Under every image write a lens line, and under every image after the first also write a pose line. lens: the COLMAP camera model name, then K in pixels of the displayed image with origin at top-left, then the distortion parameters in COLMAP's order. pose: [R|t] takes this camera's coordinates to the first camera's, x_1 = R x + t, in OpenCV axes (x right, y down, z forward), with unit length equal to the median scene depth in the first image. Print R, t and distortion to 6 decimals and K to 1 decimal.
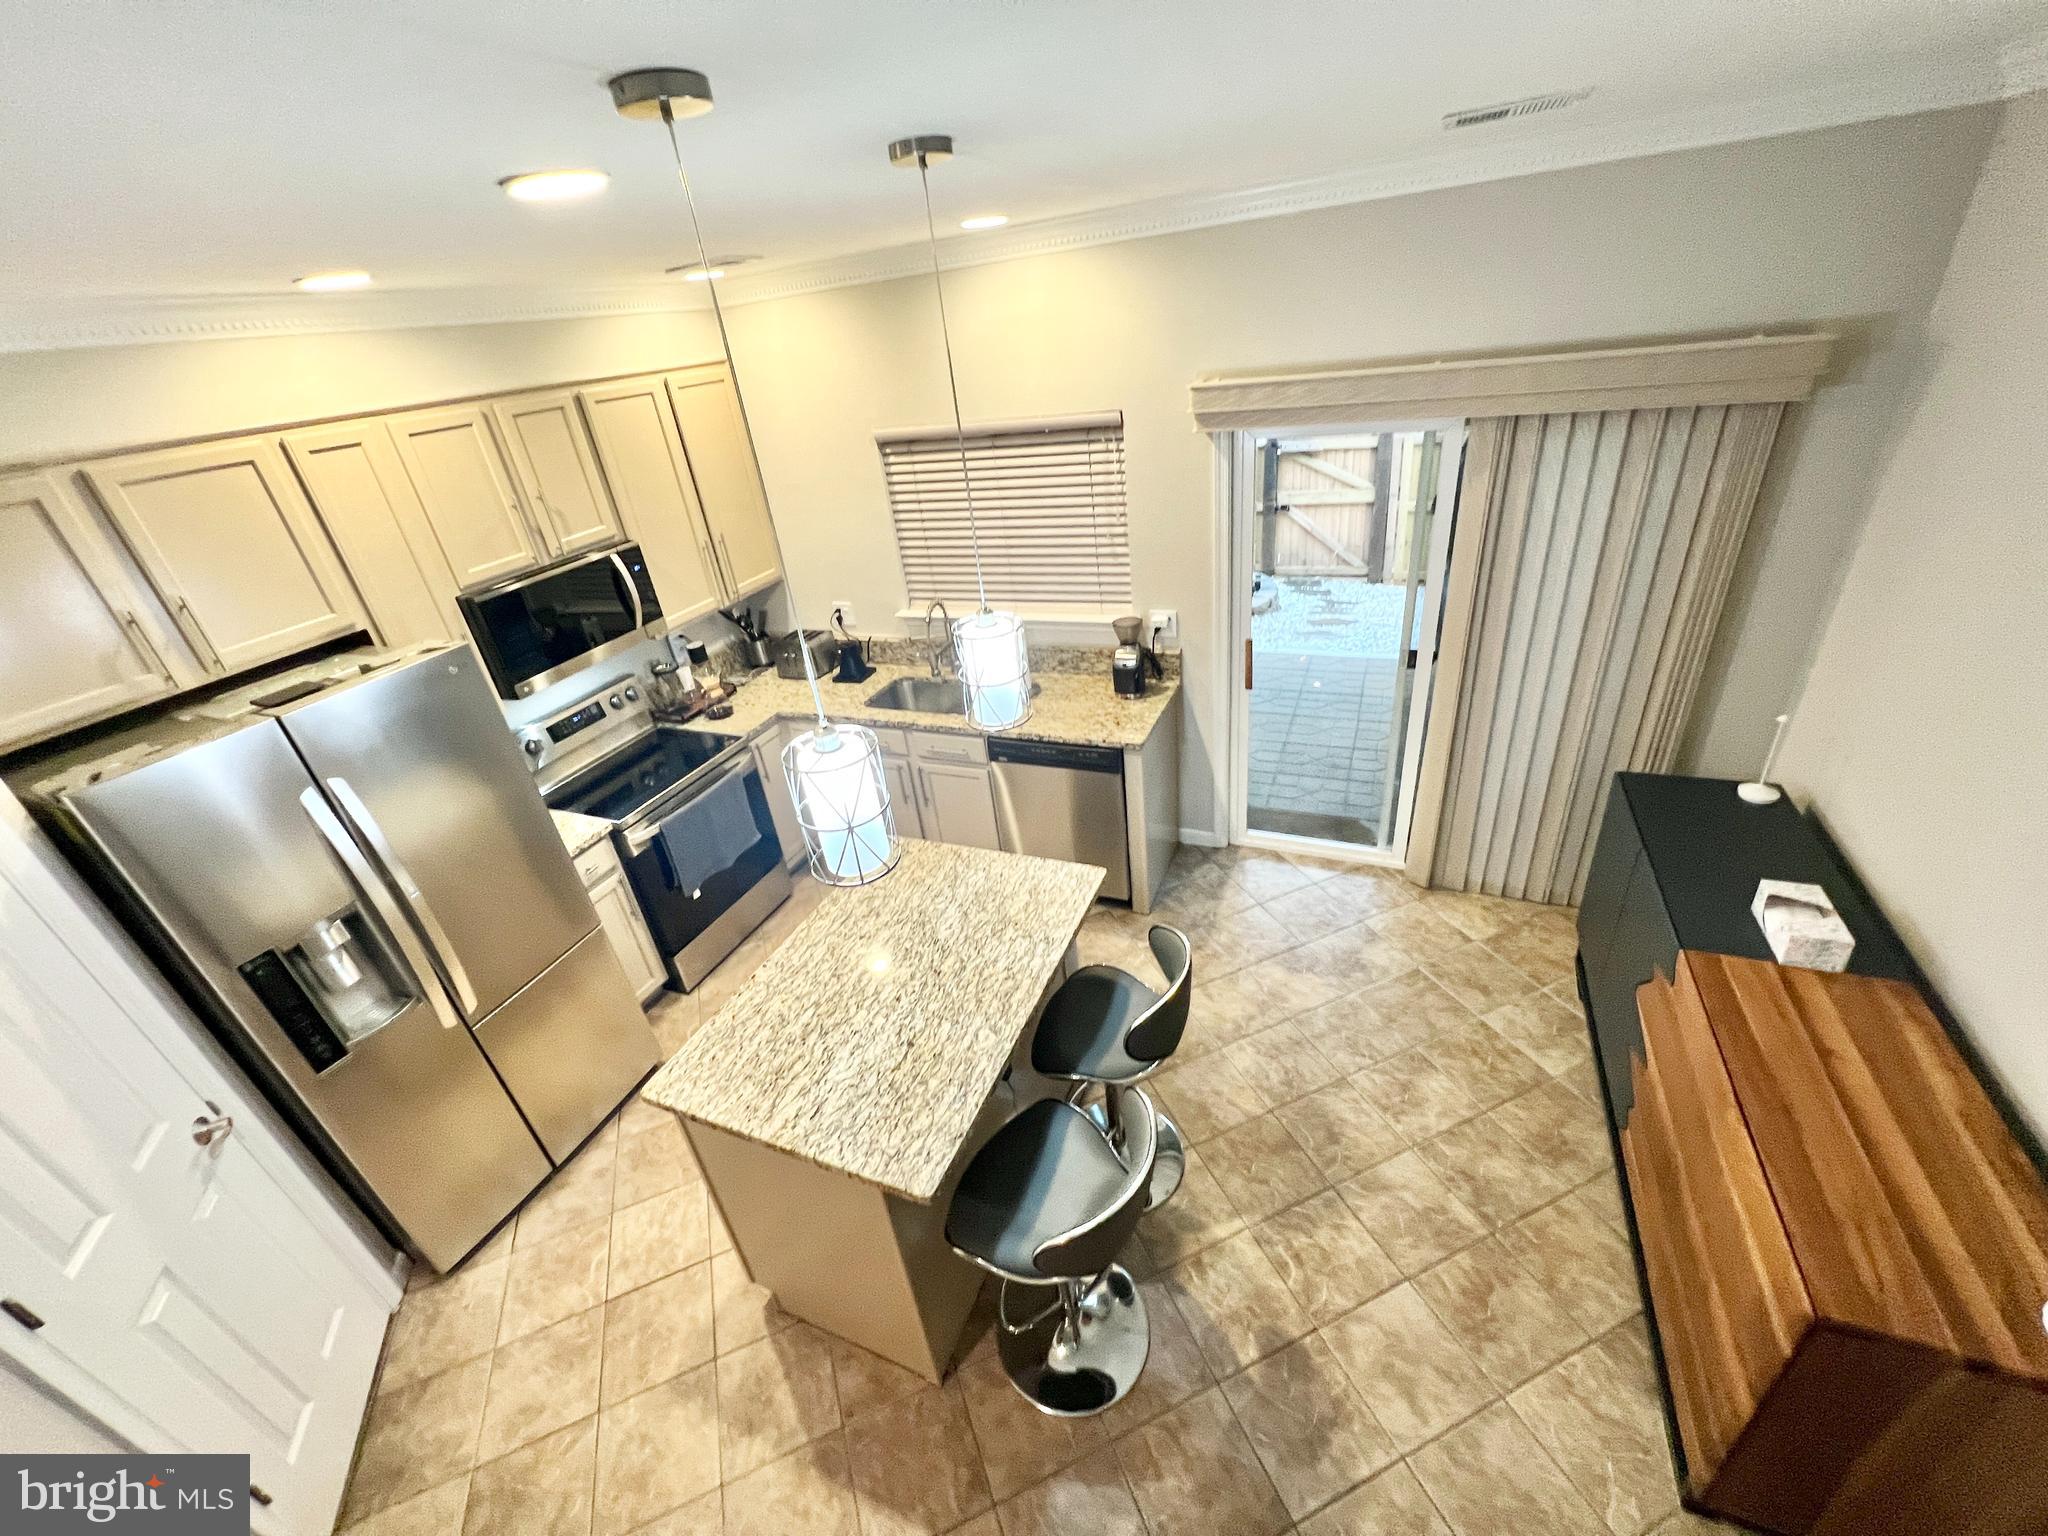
lens RADIAL K [[816.1, 0, 1024.9], [0, 816.1, 762.7], [0, 0, 1]] dist [-0.004719, -0.000058]
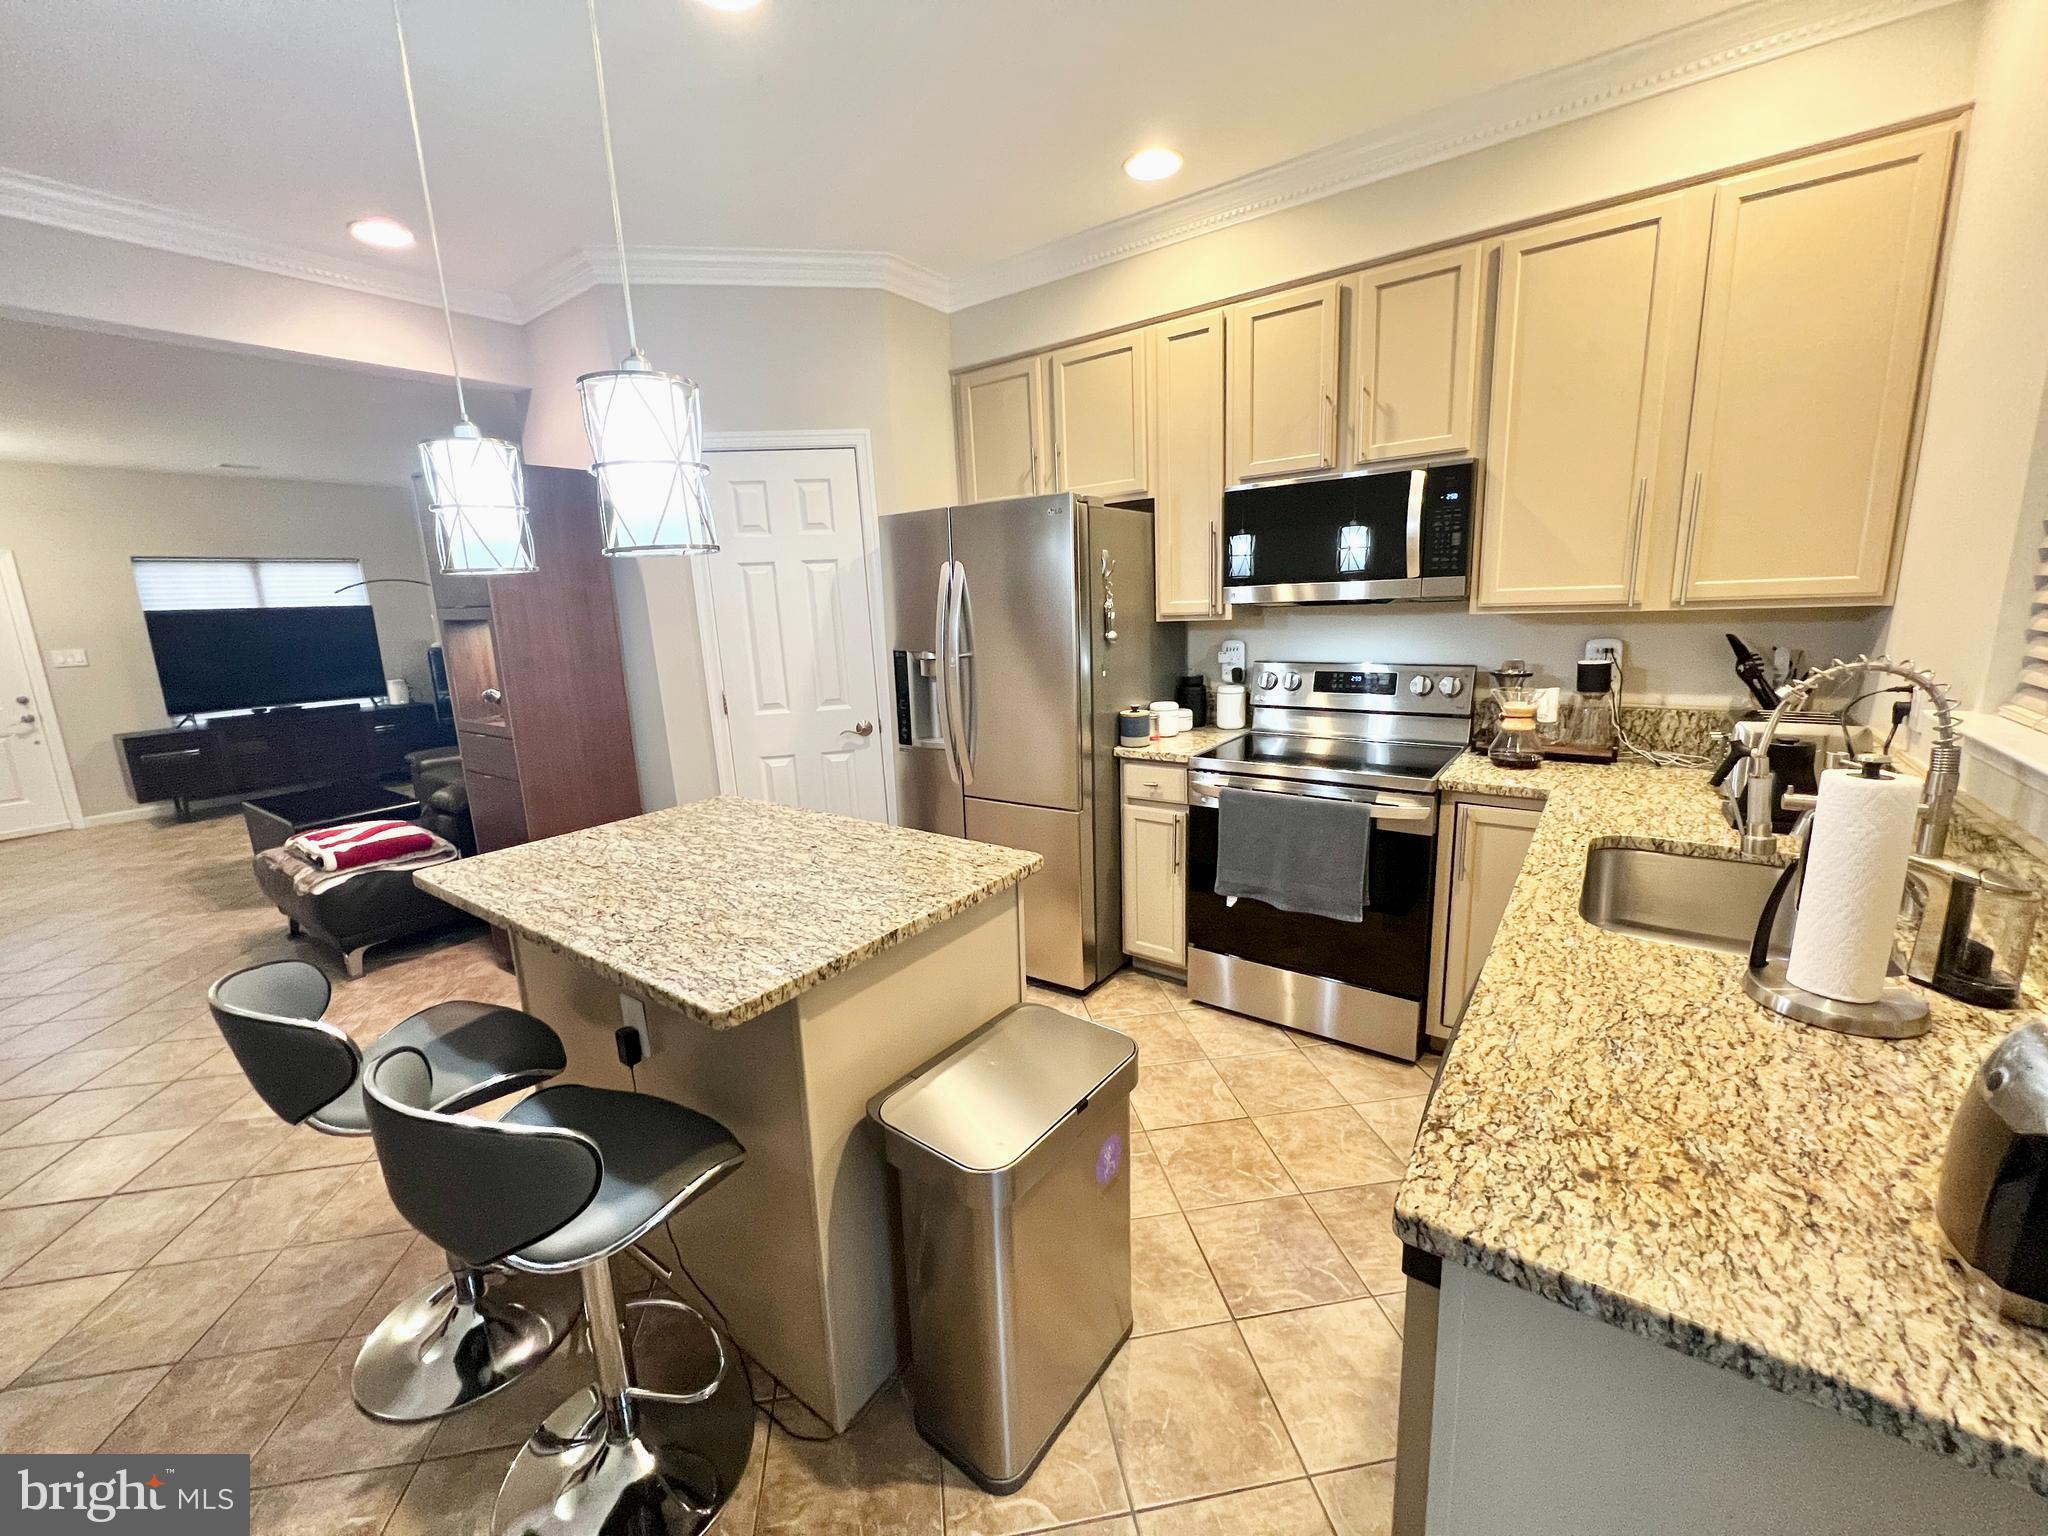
lens RADIAL K [[816.1, 0, 1014.6], [0, 816.1, 761.2], [0, 0, 1]] dist [-0.004719, -0.000058]
pose [[-0.221453, 0.313015, -0.923569, 0.419278], [-0.409458, 0.829706, 0.379382, -0.213776], [0.885044, 0.462179, -0.055574, 1.066456]]
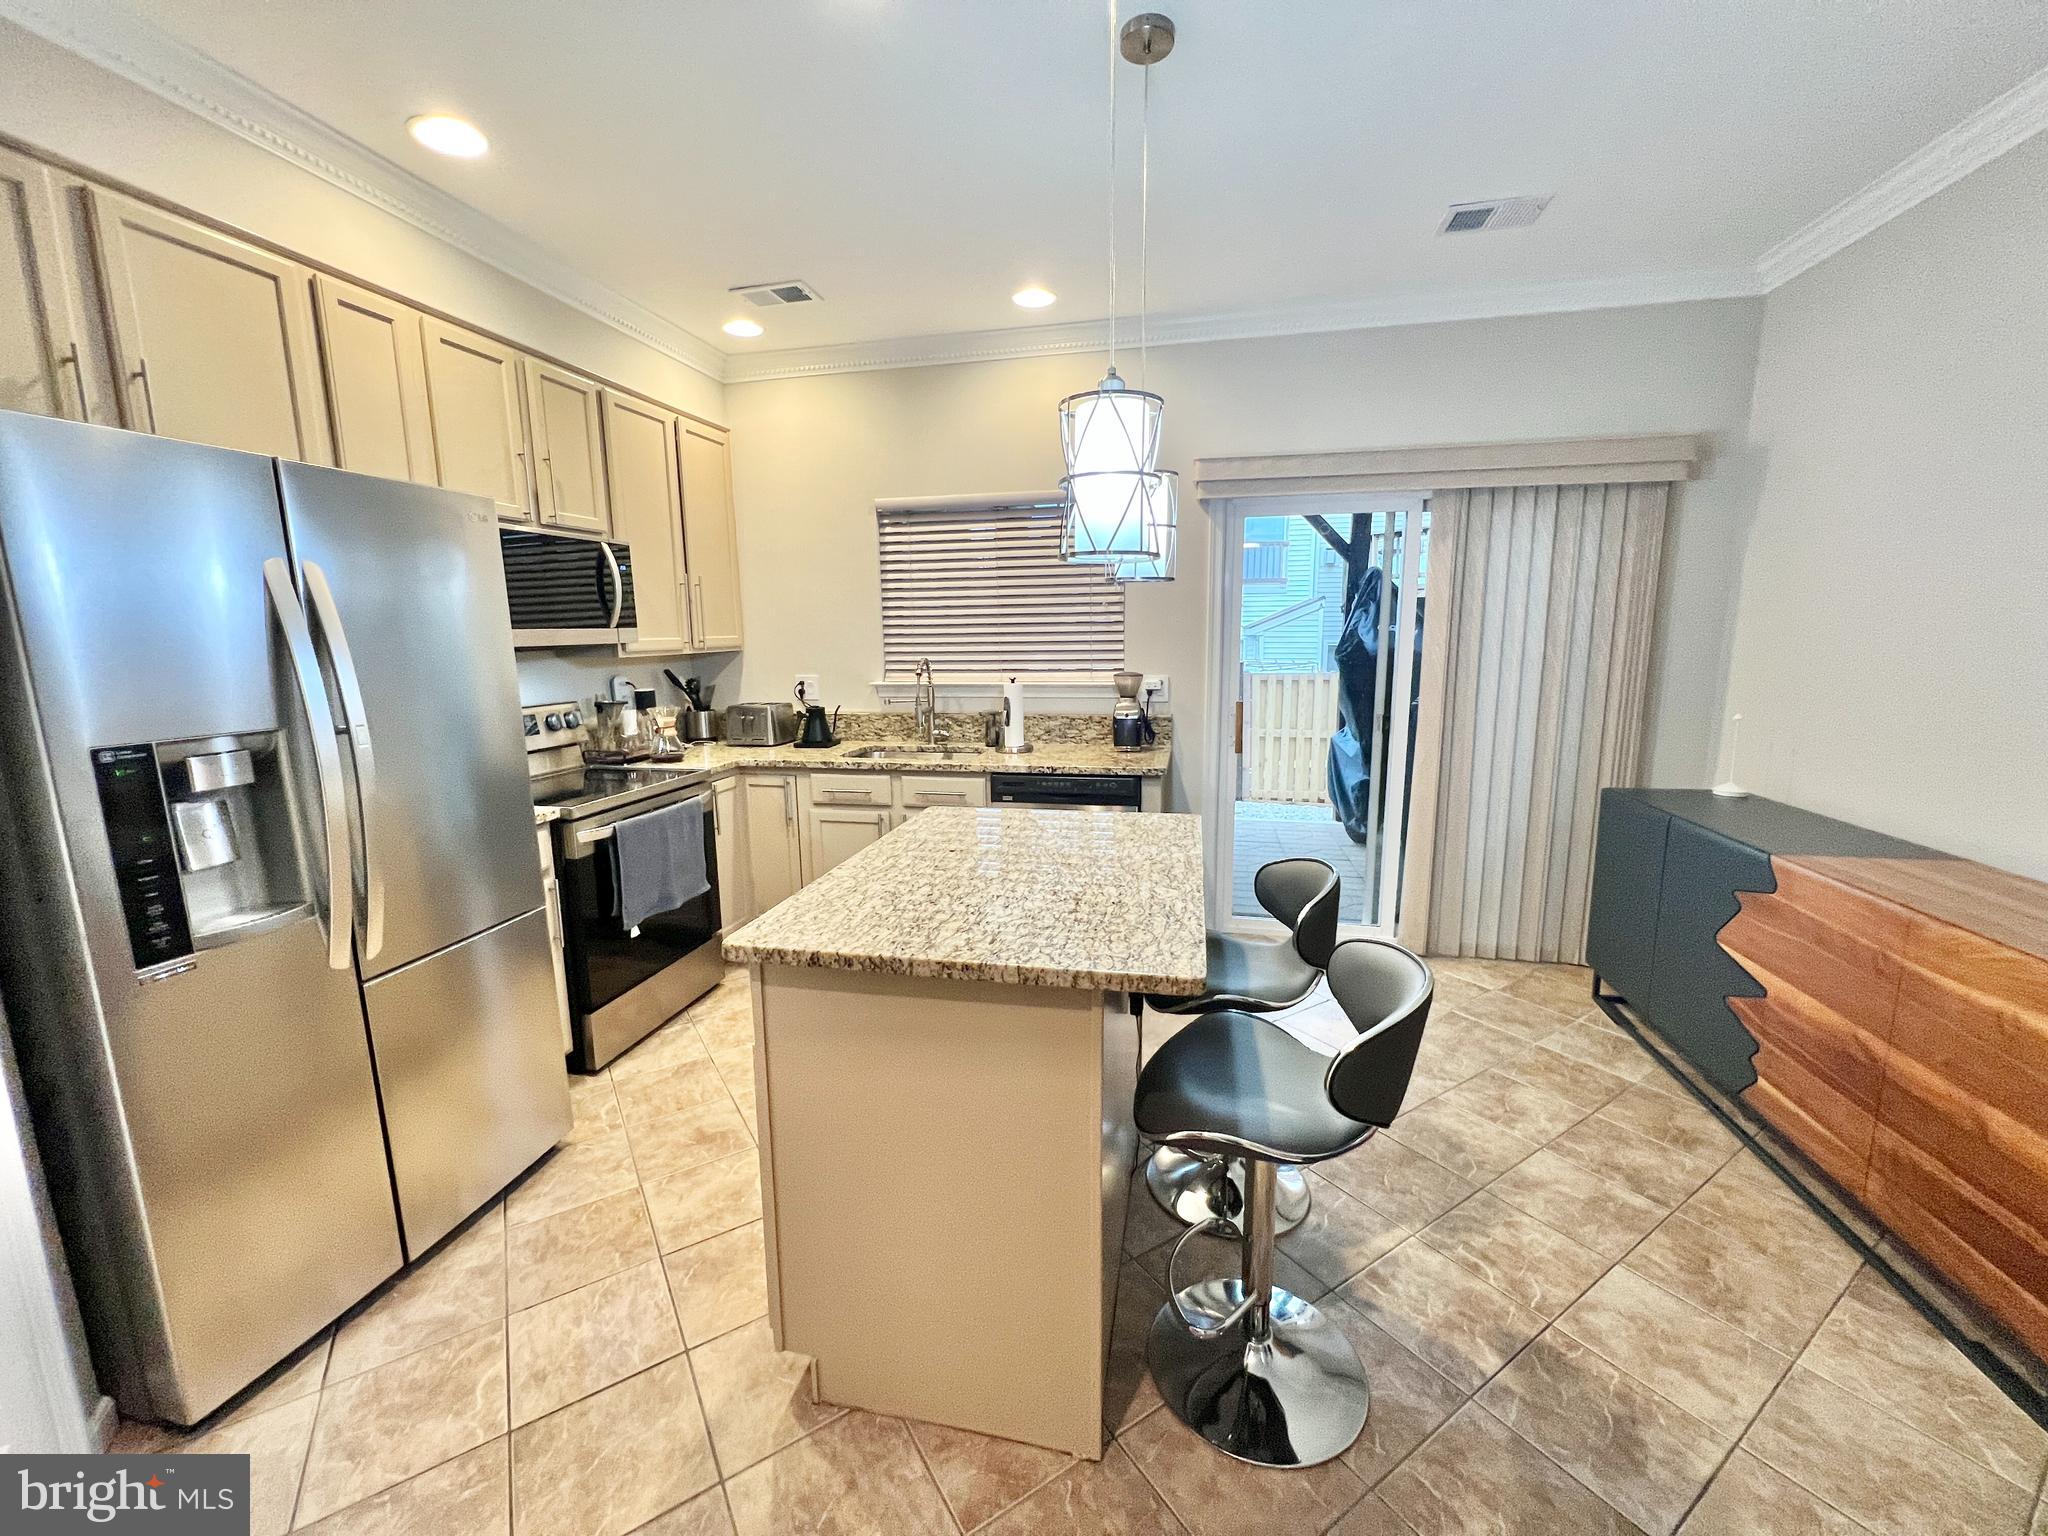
lens RADIAL K [[816.1, 0, 1022.7], [0, 816.1, 764.8], [0, 0, 1]] dist [-0.004719, -0.000058]
pose [[0.975645, 0.067491, 0.208716, -0.279524], [0.008212, 0.939586, -0.342214, 0.376109], [-0.219203, 0.335594, 0.916148, 0.177464]]
